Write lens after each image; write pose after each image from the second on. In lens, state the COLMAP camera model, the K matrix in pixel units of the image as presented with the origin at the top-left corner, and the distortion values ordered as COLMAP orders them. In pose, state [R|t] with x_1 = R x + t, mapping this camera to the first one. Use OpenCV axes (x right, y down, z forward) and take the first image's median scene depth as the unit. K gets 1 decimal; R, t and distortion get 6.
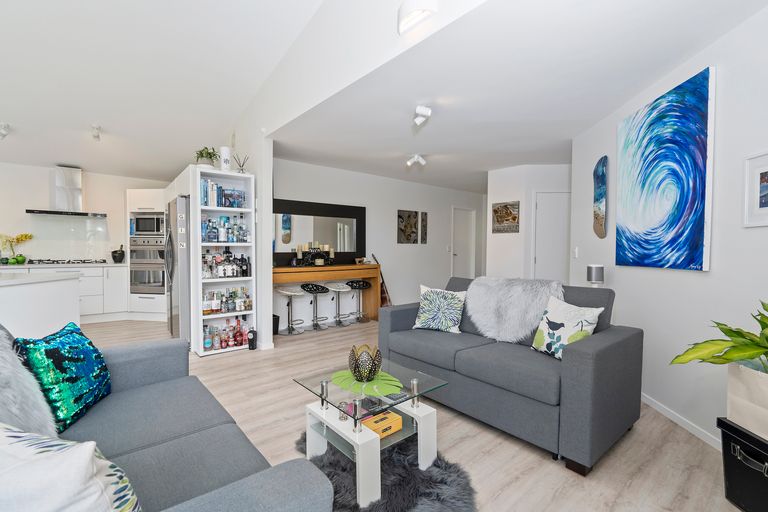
lens RADIAL K [[352.6, 0, 384.0], [0, 352.6, 256.0], [0, 0, 1]] dist [-0.001046, -0.000354]
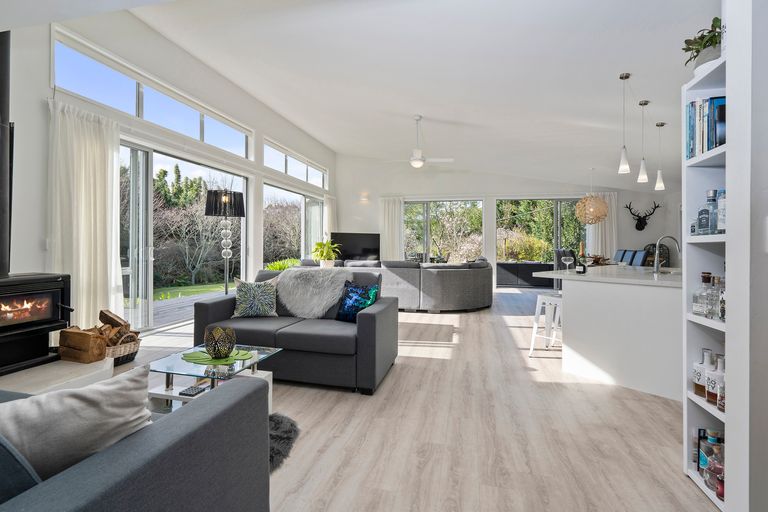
lens RADIAL K [[352.6, 0, 384.0], [0, 352.6, 256.0], [0, 0, 1]] dist [-0.001046, -0.000354]
pose [[-0.804423, 0.003601, -0.594045, 0.156851], [-0.025348, 0.998863, 0.040381, -0.033906], [0.593515, 0.047541, -0.803417, 1.798759]]
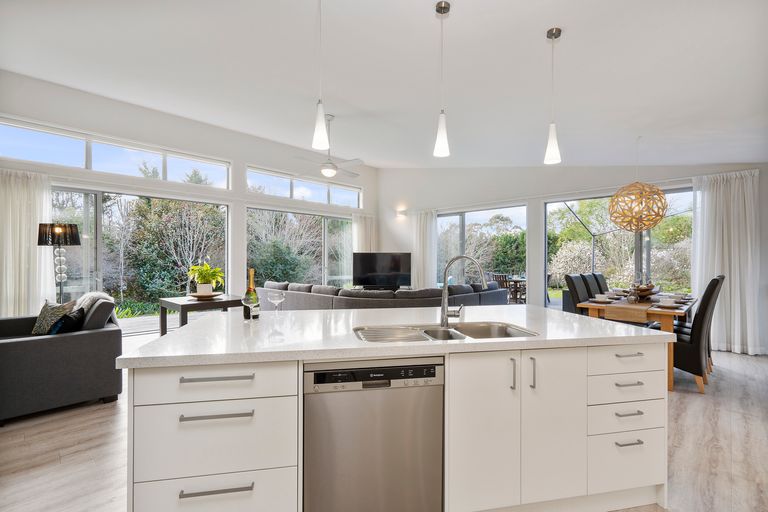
lens RADIAL K [[352.6, 0, 384.0], [0, 352.6, 256.0], [0, 0, 1]] dist [-0.001046, -0.000354]
pose [[-0.992894, -0.007810, -0.118748, -1.551861], [-0.007917, 0.999969, 0.000425, -0.087842], [0.118740, 0.001362, -0.992924, 2.053348]]
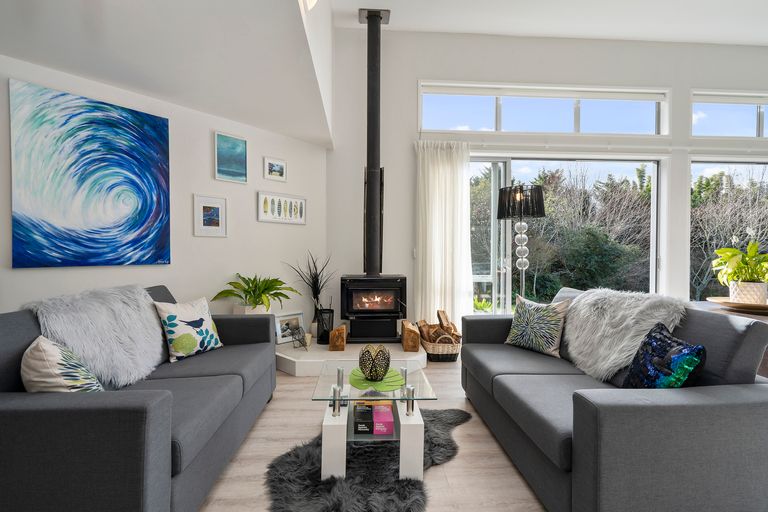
lens RADIAL K [[351.6, 0, 382.8], [0, 351.6, 264.0], [0, 0, 1]] dist [-0.000937, -0.000237]
pose [[-0.809035, -0.029673, 0.587012, -0.534043], [-0.000529, 0.998761, 0.049758, -0.026081], [-0.587761, 0.039945, -0.808048, 1.451755]]
